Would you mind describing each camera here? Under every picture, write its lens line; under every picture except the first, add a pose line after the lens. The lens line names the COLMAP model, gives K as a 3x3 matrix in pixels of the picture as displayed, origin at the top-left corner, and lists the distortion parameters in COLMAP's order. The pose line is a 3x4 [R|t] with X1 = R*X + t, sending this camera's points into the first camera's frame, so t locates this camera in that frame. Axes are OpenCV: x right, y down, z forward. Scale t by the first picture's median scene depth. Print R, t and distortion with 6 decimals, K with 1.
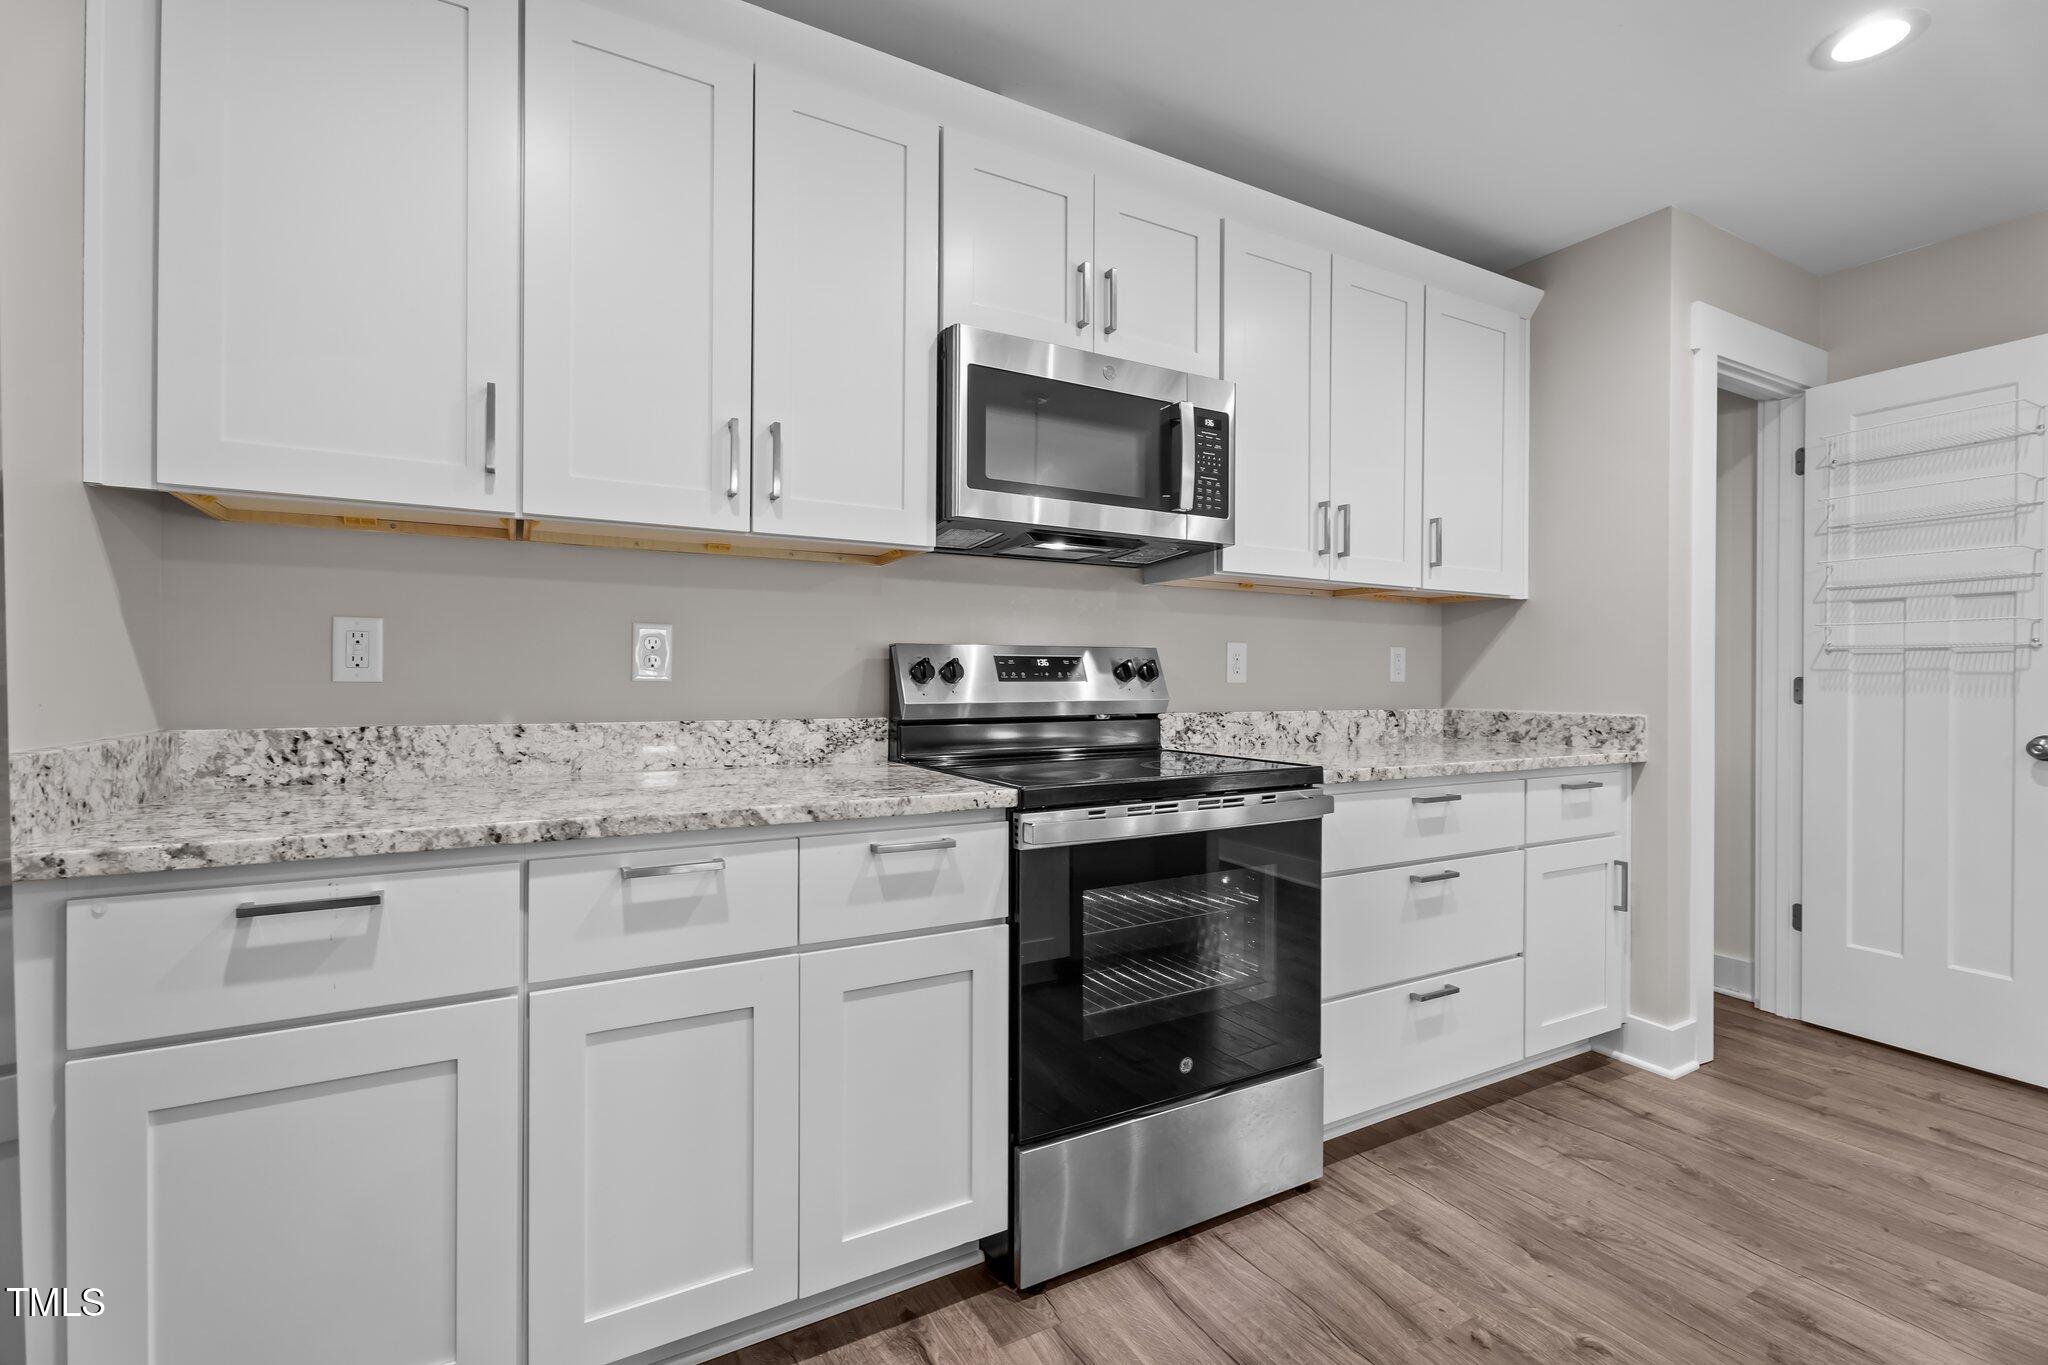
lens RADIAL K [[907.9, 0, 1021.0], [0, 907.9, 688.1], [0, 0, 1]] dist [-0.000186, -0.000289]
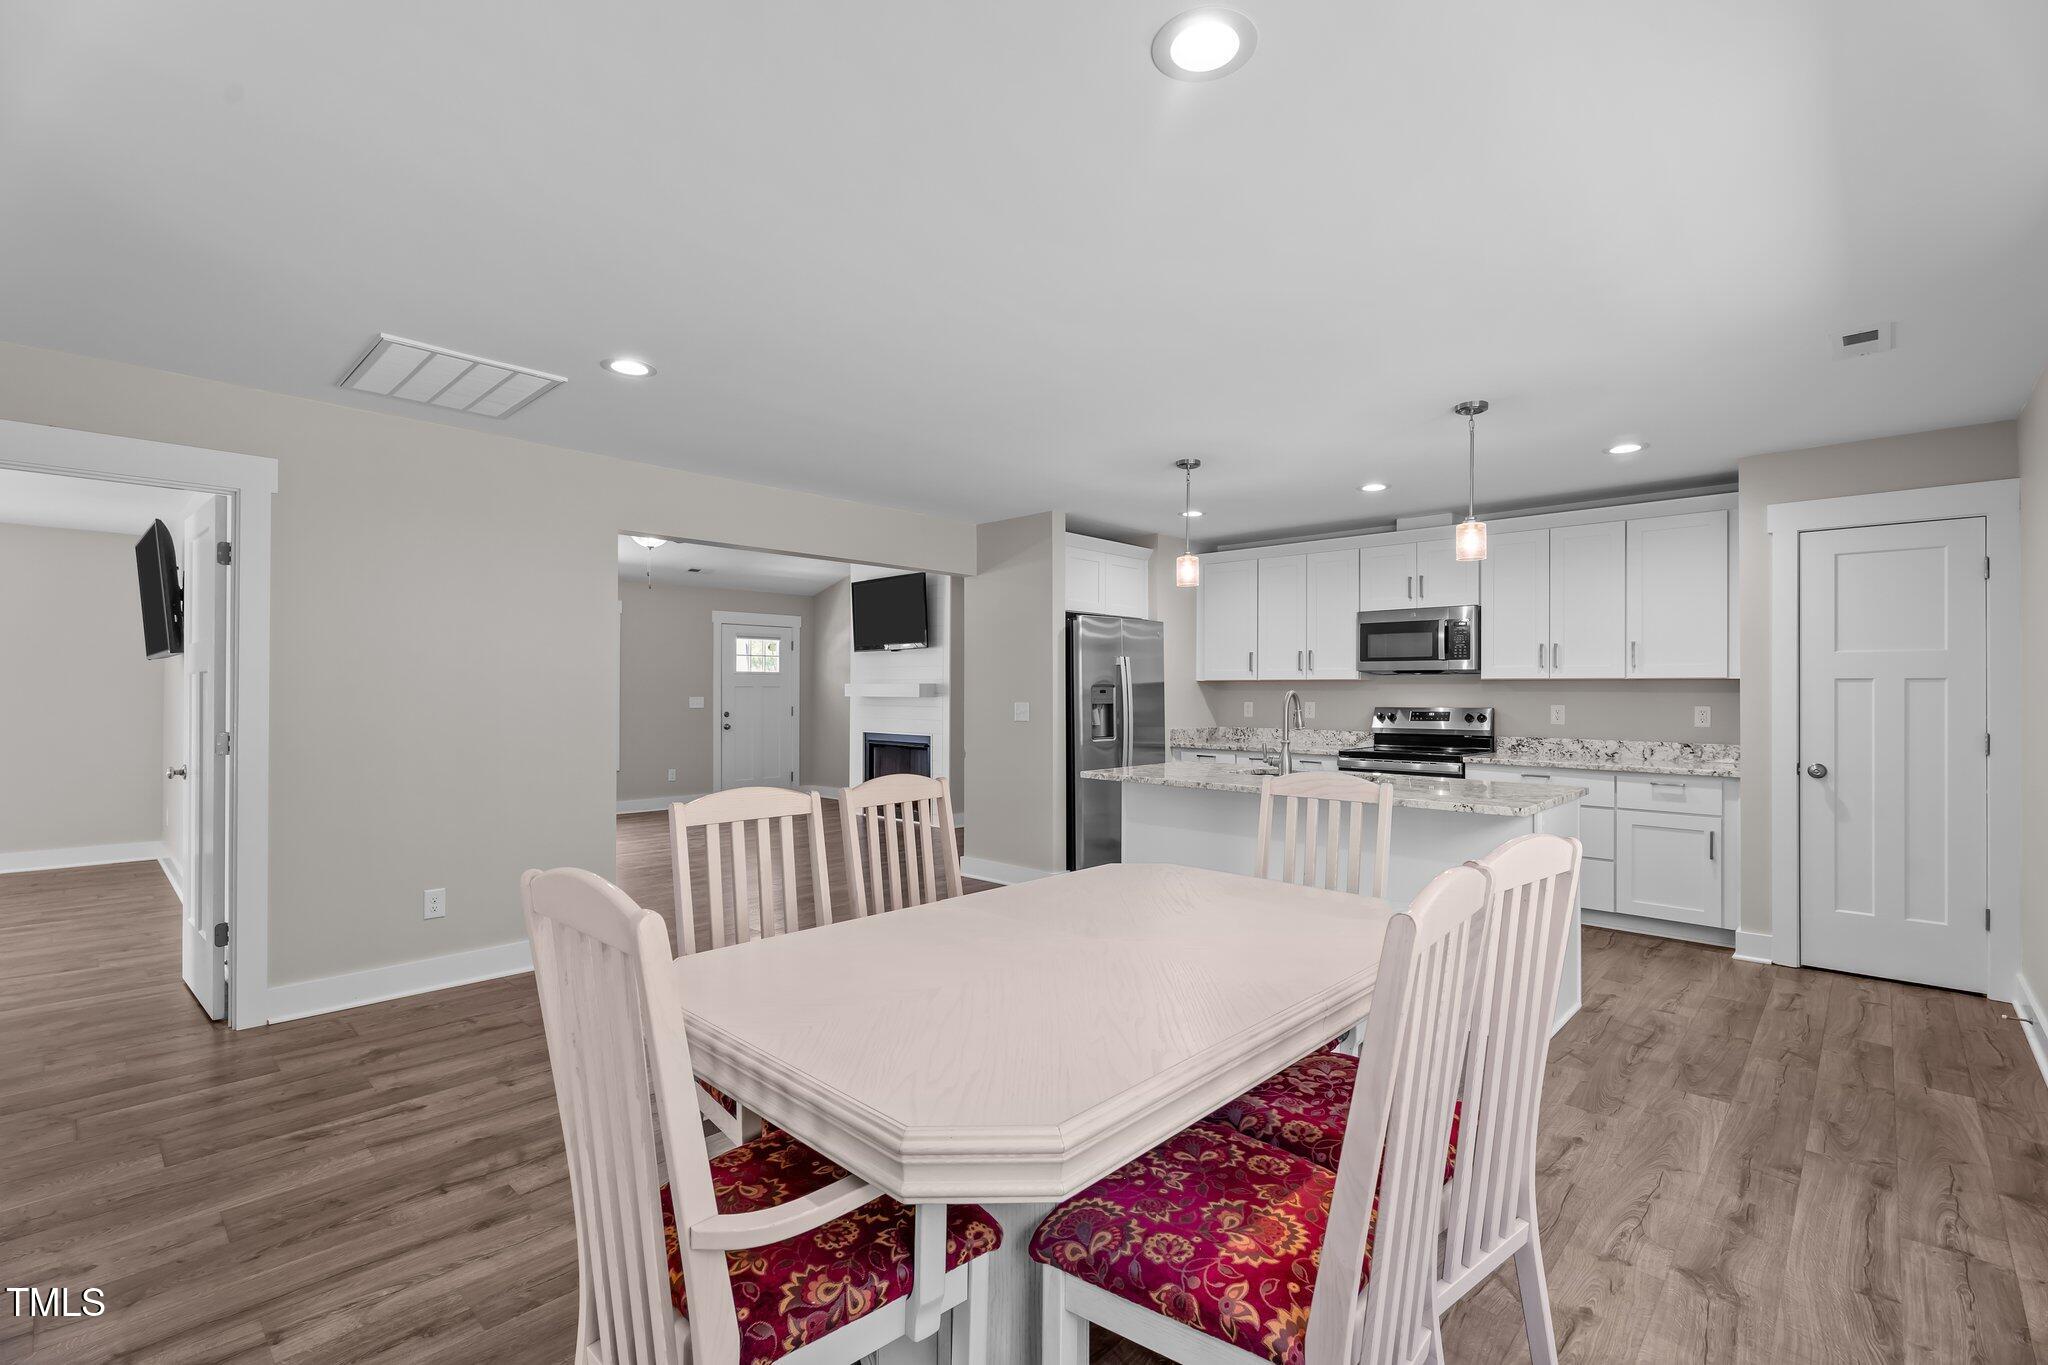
lens RADIAL K [[907.9, 0, 1021.0], [0, 907.9, 688.1], [0, 0, 1]] dist [-0.000186, -0.000289]
pose [[0.296143, -0.006495, -0.955122, 2.382070], [-0.011693, 0.999877, -0.010425, -0.067557], [0.955072, 0.014256, 0.296031, -1.002915]]
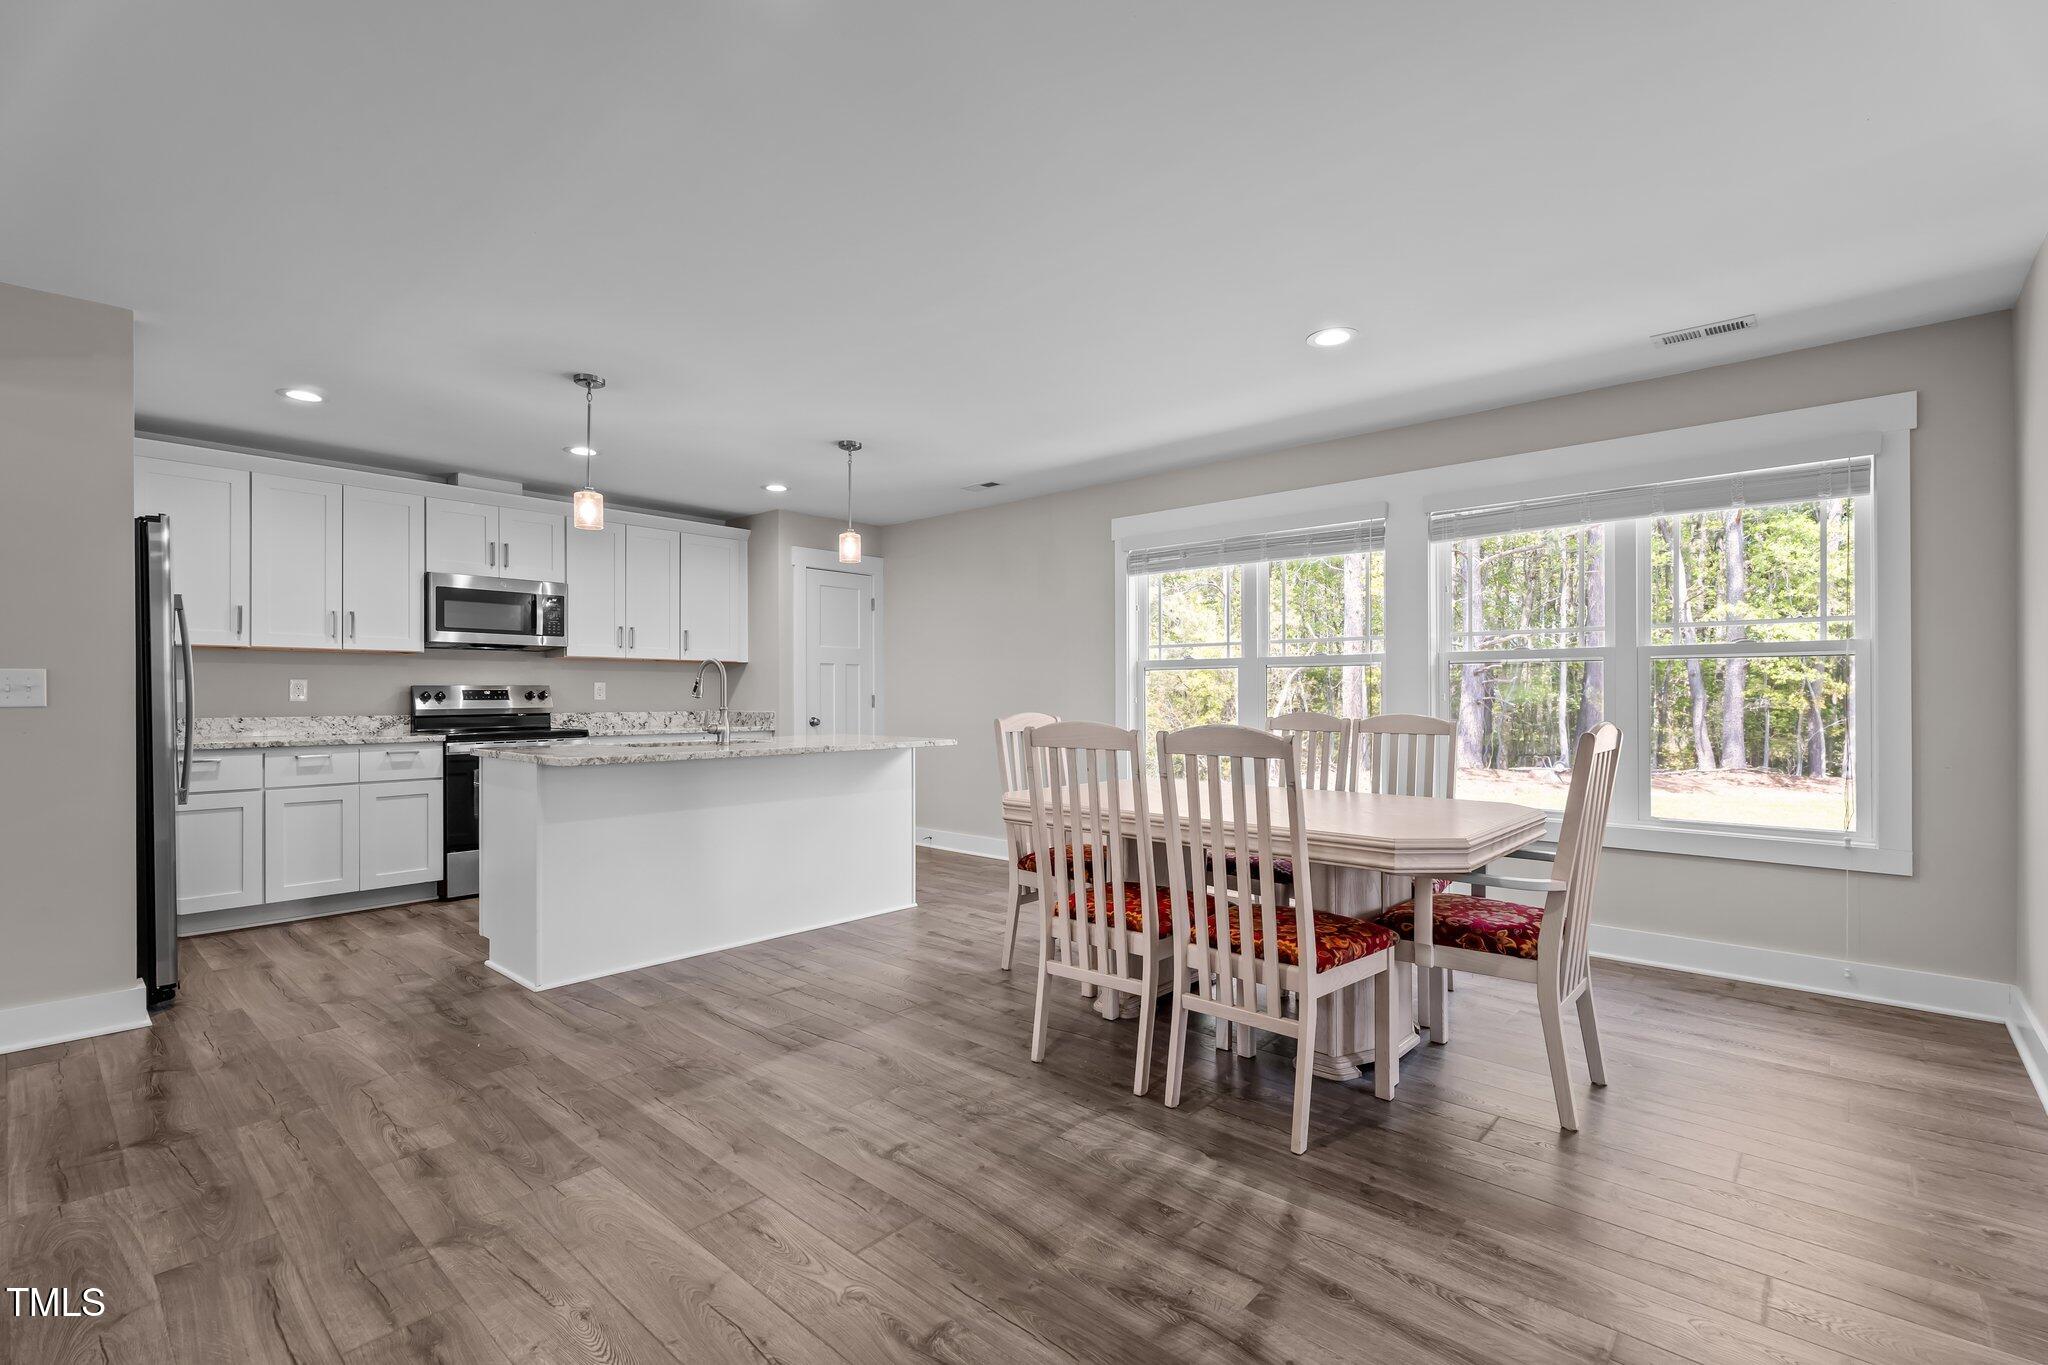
lens RADIAL K [[916.3, 0, 1028.6], [0, 916.3, 700.3], [0, 0, 1]] dist [0.002231, -0.000259]
pose [[0.945311, -0.008926, 0.326049, 0.652553], [0.010333, 0.999943, -0.002583, 0.015848], [-0.326008, 0.005810, 0.945349, -1.980338]]
